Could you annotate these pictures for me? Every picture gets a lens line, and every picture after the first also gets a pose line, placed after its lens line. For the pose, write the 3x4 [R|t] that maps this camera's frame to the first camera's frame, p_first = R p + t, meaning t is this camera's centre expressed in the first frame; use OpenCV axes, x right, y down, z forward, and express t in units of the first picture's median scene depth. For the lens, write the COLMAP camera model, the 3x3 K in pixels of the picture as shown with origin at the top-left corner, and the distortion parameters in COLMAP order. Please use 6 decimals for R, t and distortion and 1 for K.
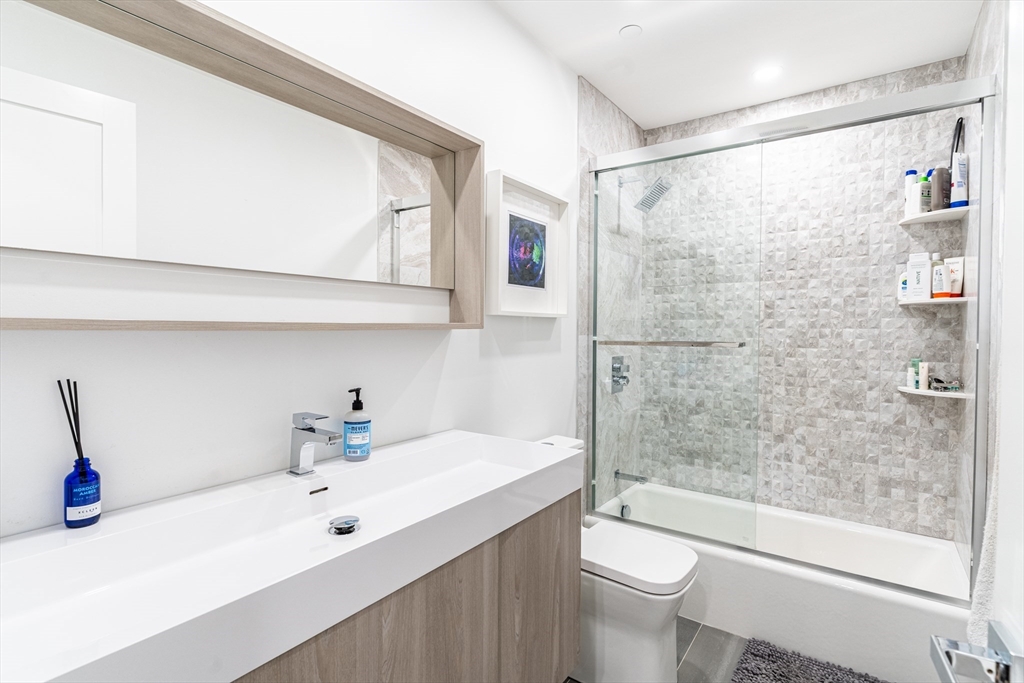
lens RADIAL K [[499.4, 0, 510.8], [0, 499.4, 339.7], [0, 0, 1]] dist [-0.002719, 0.001143]
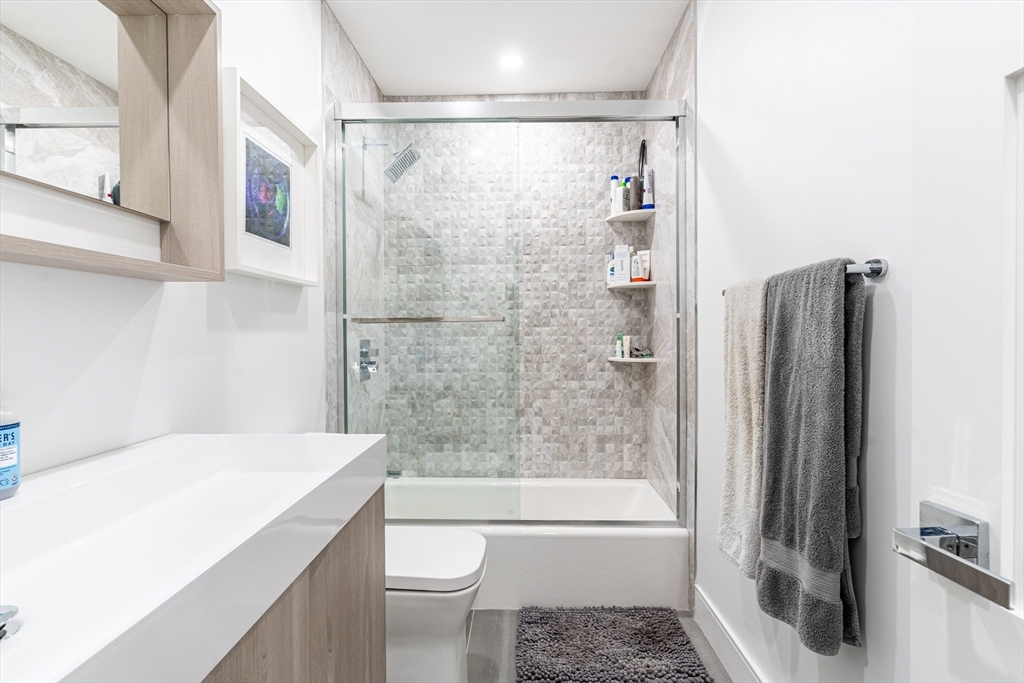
lens RADIAL K [[499.4, 0, 510.8], [0, 499.4, 339.7], [0, 0, 1]] dist [-0.002719, 0.001143]
pose [[0.827349, -0.017584, 0.561413, -0.078245], [0.022197, 0.999753, -0.001399, 0.046092], [-0.561250, 0.013620, 0.827534, 0.138914]]
